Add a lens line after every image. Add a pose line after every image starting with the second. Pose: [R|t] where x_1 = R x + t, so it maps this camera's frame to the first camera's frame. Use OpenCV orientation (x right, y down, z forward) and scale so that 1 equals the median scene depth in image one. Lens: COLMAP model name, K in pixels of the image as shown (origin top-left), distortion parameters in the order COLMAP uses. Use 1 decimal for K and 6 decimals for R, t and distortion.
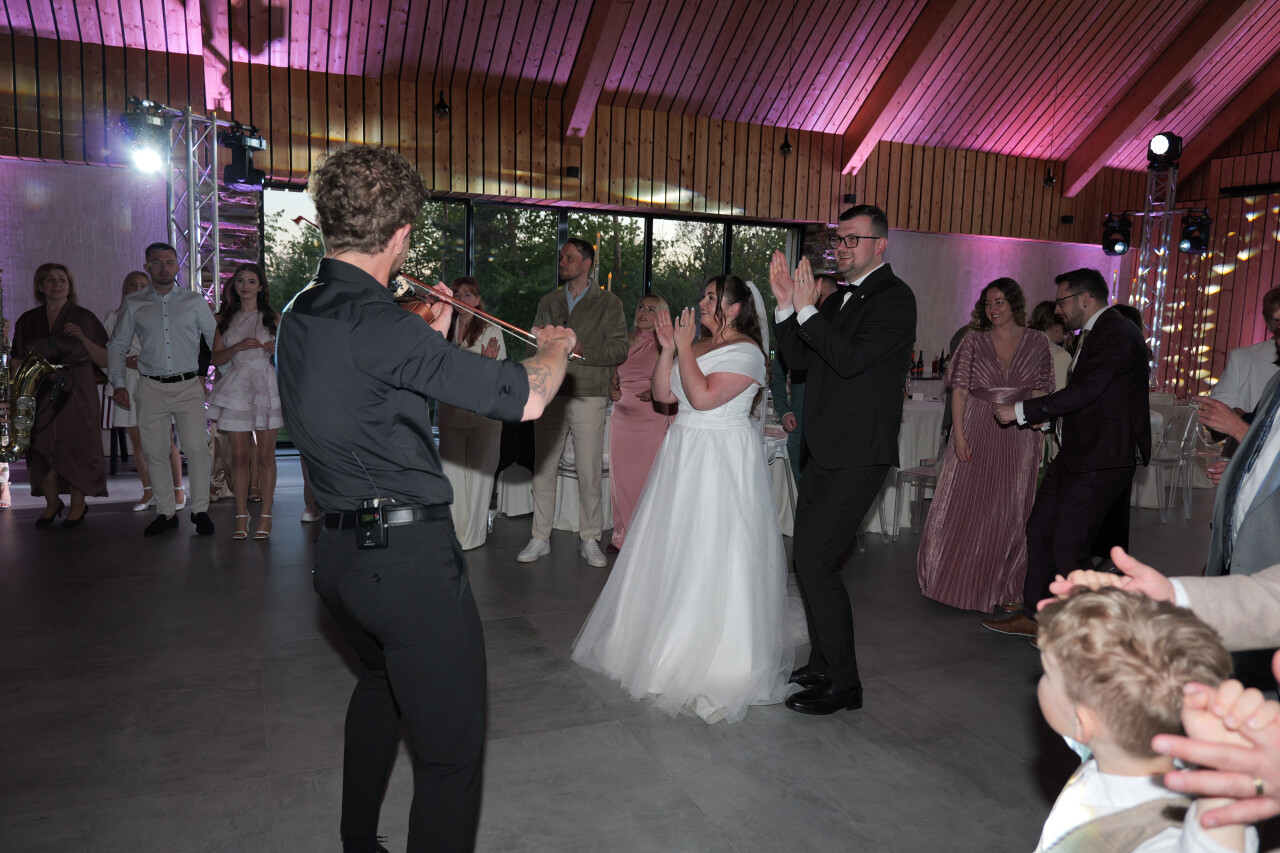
lens RADIAL K [[907.4, 0, 638.2], [0, 907.4, 418.2], [0, 0, 1]] dist [0.001469, -0.013616]
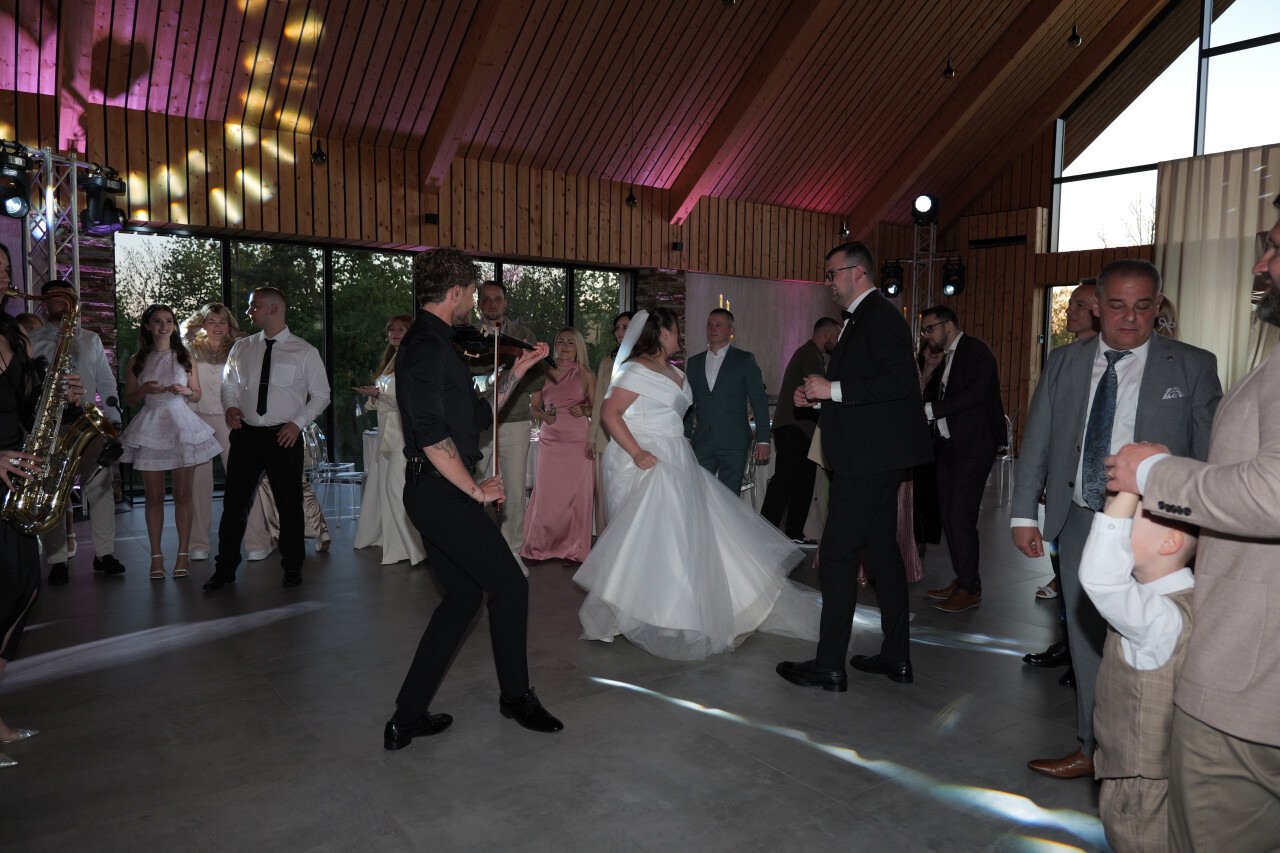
lens RADIAL K [[888.6, 0, 634.7], [0, 888.6, 422.1], [0, 0, 1]] dist [-0.010835, -0.003459]
pose [[0.972440, -0.036824, 0.230225, -0.085737], [0.046565, 0.998229, -0.037020, 0.012481], [-0.228454, 0.046720, 0.972433, -0.041744]]
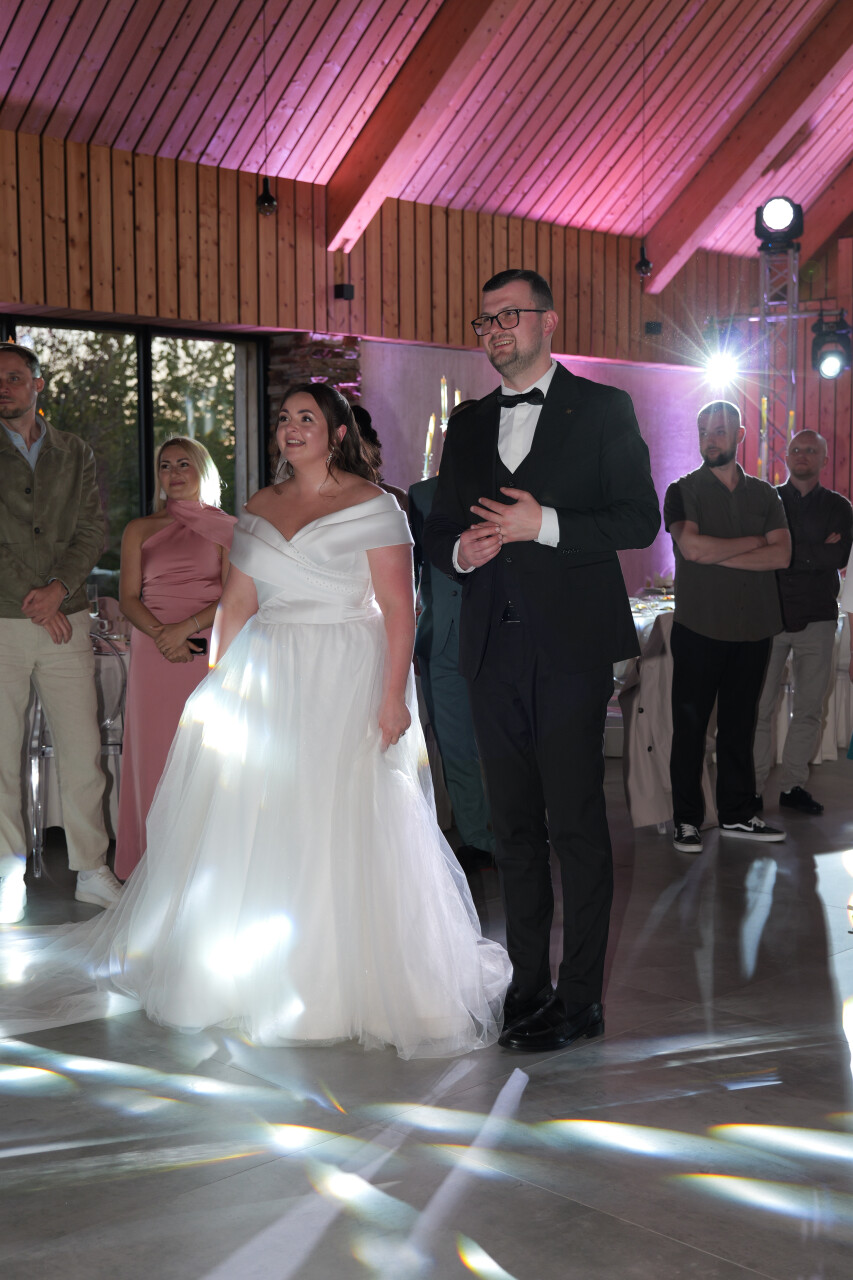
lens RADIAL K [[1613.4, 0, 423.7], [0, 1613.4, 644.3], [0, 0, 1]] dist [0.000524, 0.000000]
pose [[0.934701, -0.068274, 0.348817, -0.117062], [0.079115, 0.996722, -0.016910, 0.013512], [-0.346519, 0.043402, 0.937038, -0.006455]]
